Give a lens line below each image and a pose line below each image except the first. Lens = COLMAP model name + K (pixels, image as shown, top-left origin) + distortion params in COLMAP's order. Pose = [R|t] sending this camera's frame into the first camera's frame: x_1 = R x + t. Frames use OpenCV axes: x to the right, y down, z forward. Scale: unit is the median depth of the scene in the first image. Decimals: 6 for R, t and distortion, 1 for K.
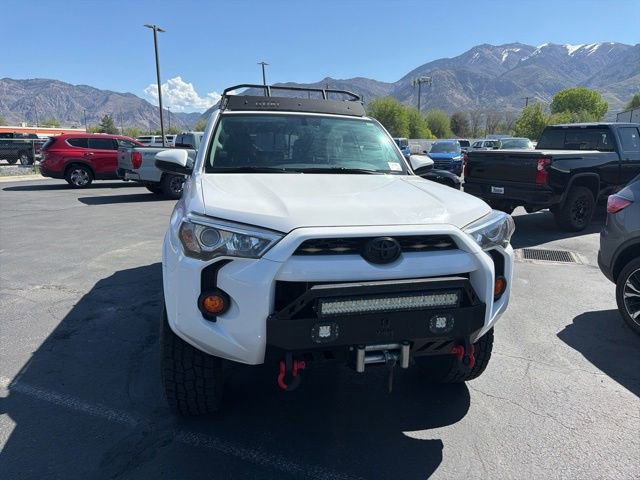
lens RADIAL K [[452.0, 0, 323.0], [0, 452.0, 239.9], [0, 0, 1]] dist [0.038005, -0.042562]
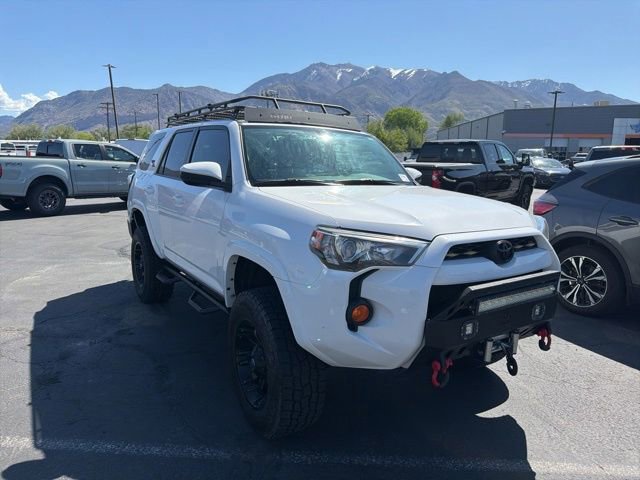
lens RADIAL K [[452.0, 0, 322.9], [0, 452.0, 242.5], [0, 0, 1]] dist [0.038005, -0.042562]
pose [[0.946576, -0.051512, 0.318339, -0.383132], [0.057074, 0.998337, -0.008163, -0.009619], [-0.317389, 0.025896, 0.947942, 0.035123]]
